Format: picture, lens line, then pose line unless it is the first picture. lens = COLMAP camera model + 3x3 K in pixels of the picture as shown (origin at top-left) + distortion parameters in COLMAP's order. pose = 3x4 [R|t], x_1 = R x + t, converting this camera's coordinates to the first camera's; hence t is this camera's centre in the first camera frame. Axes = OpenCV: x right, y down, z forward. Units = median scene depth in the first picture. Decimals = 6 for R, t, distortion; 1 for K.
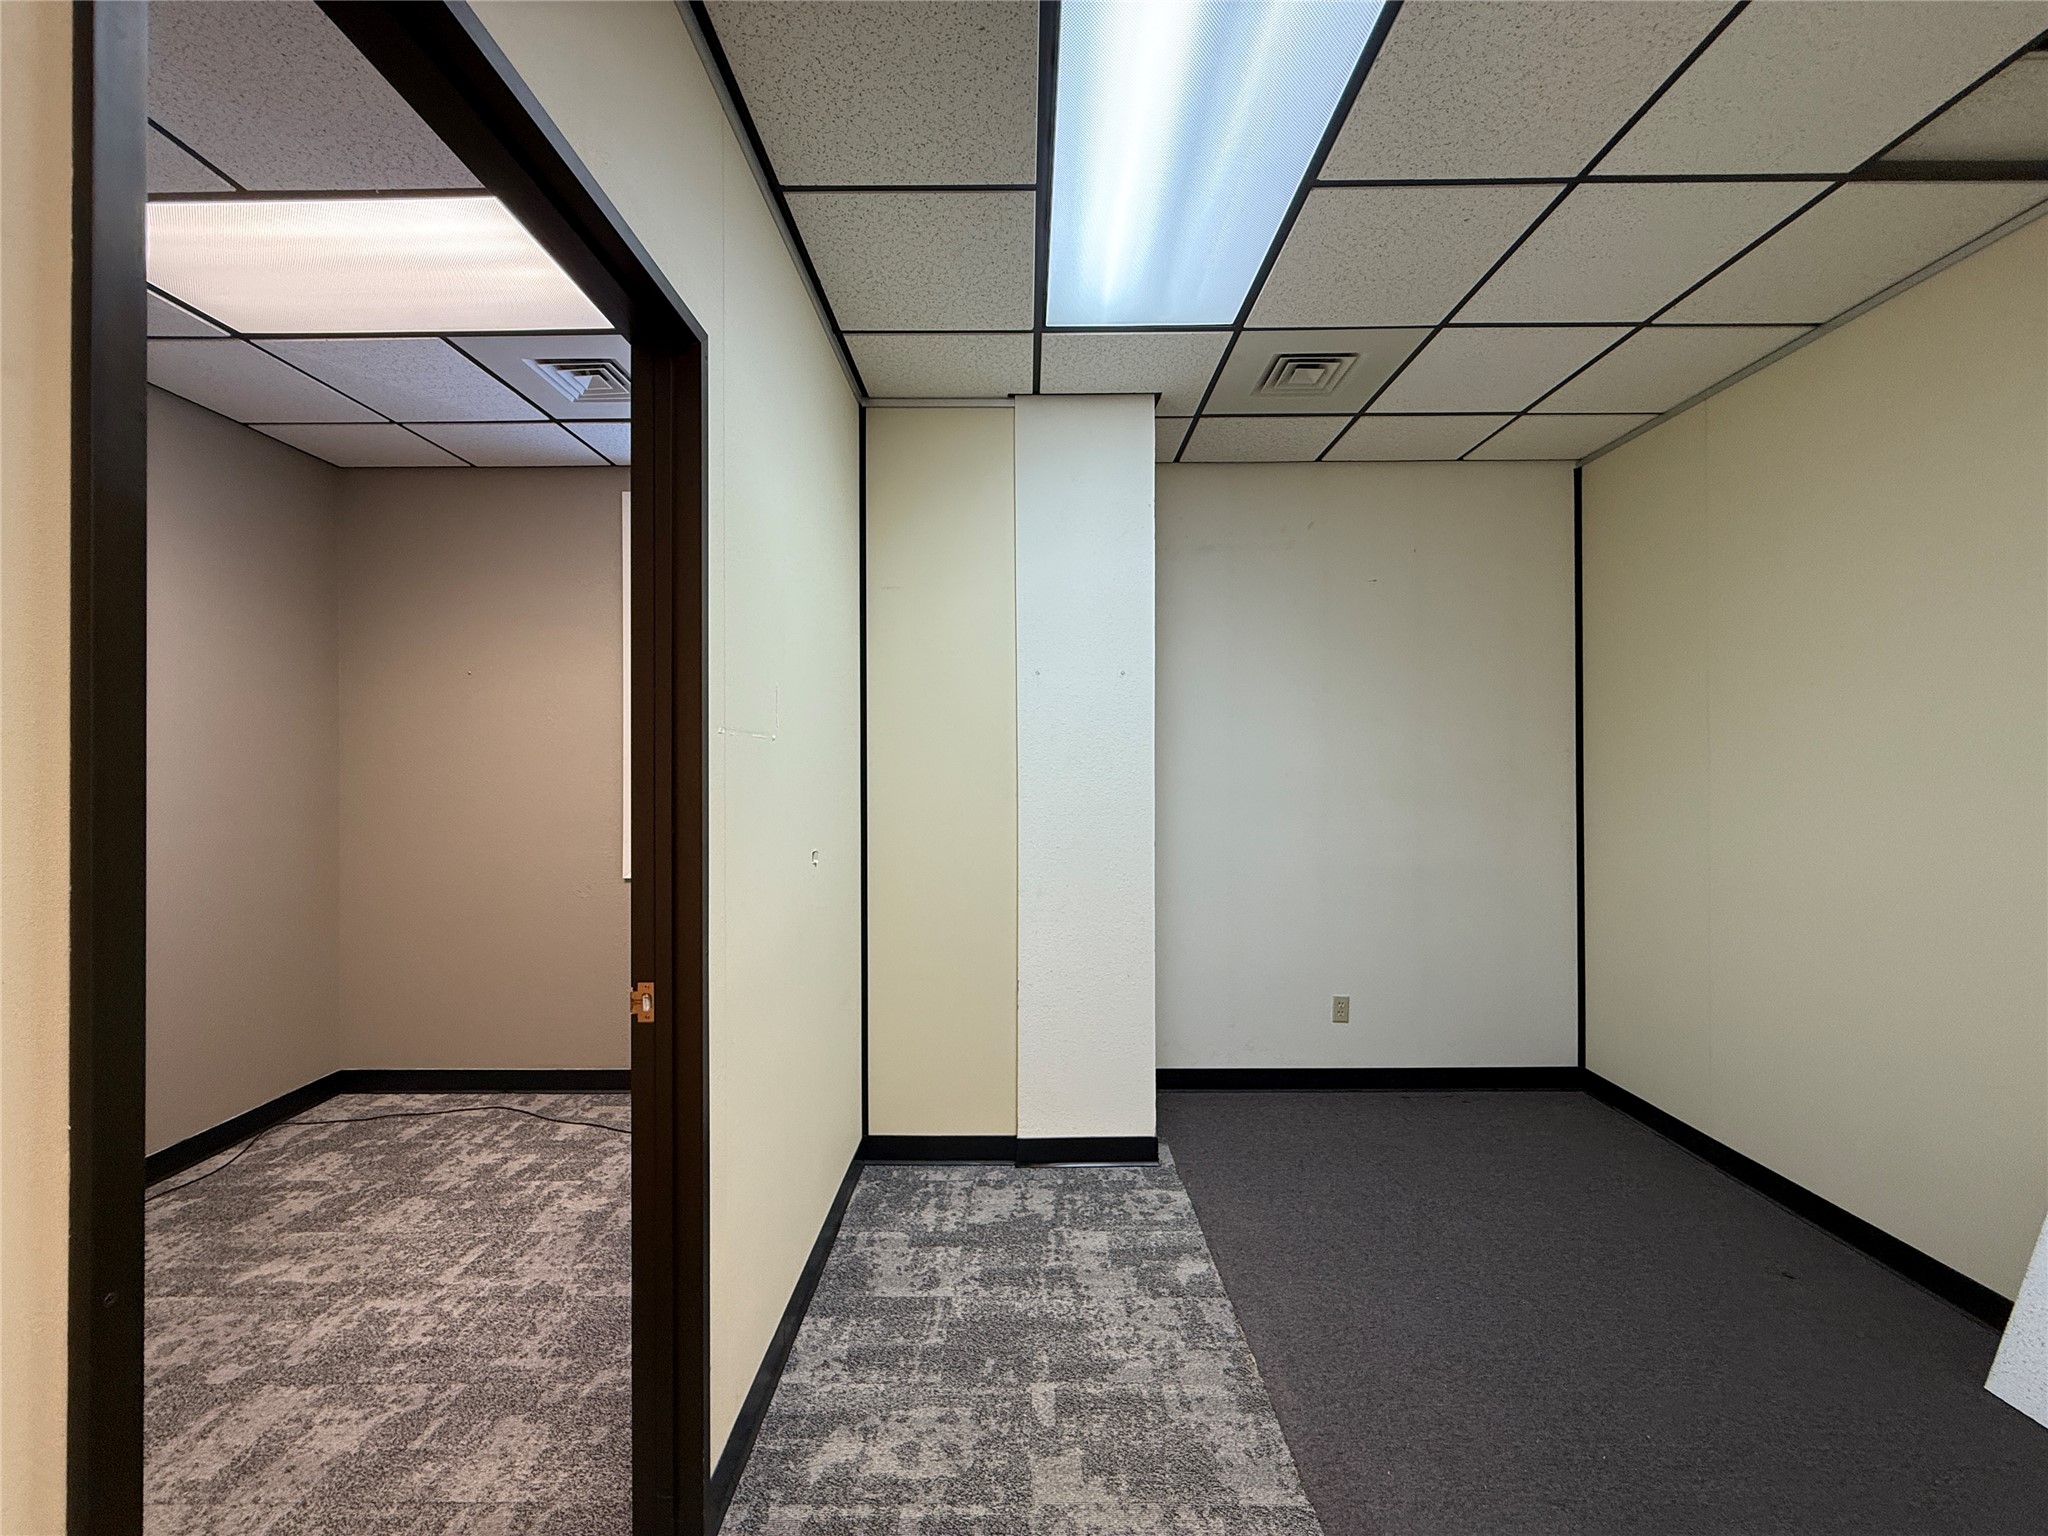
lens RADIAL K [[813.8, 0, 1022.9], [0, 813.8, 776.1], [0, 0, 1]] dist [0.004558, -0.000456]
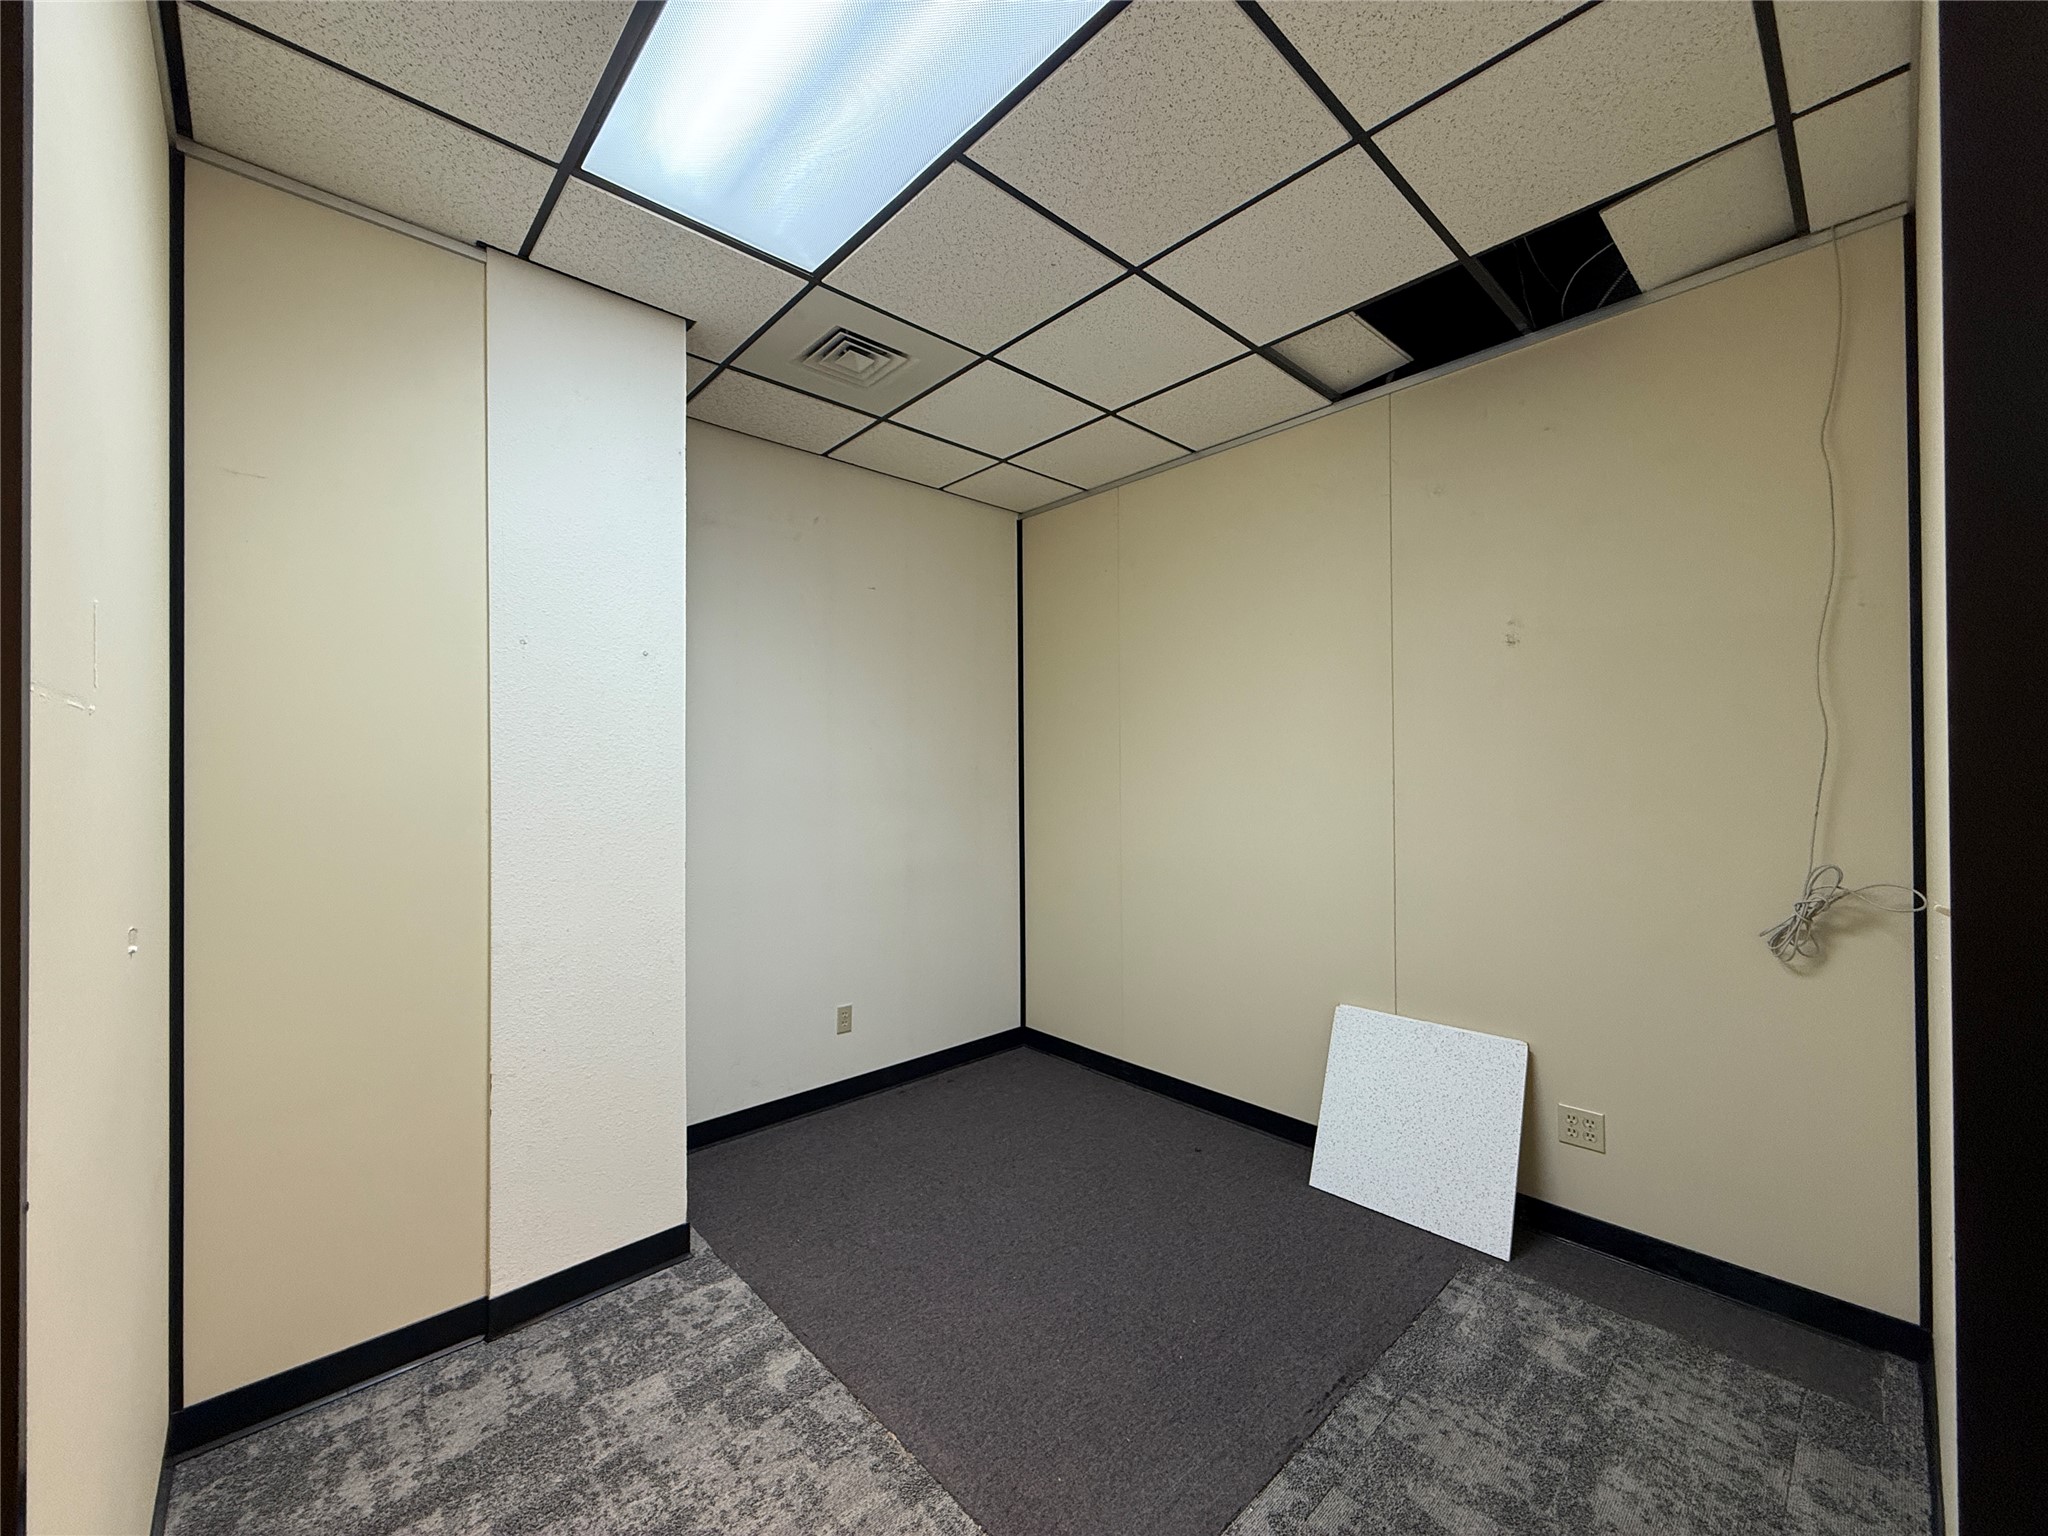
lens RADIAL K [[813.8, 0, 1011.9], [0, 813.8, 772.1], [0, 0, 1]] dist [0.004558, -0.000456]
pose [[0.733617, 0.001556, 0.679562, -0.175074], [0.007974, 0.999909, -0.010897, 0.001790], [-0.679517, 0.013413, 0.733537, 0.194107]]
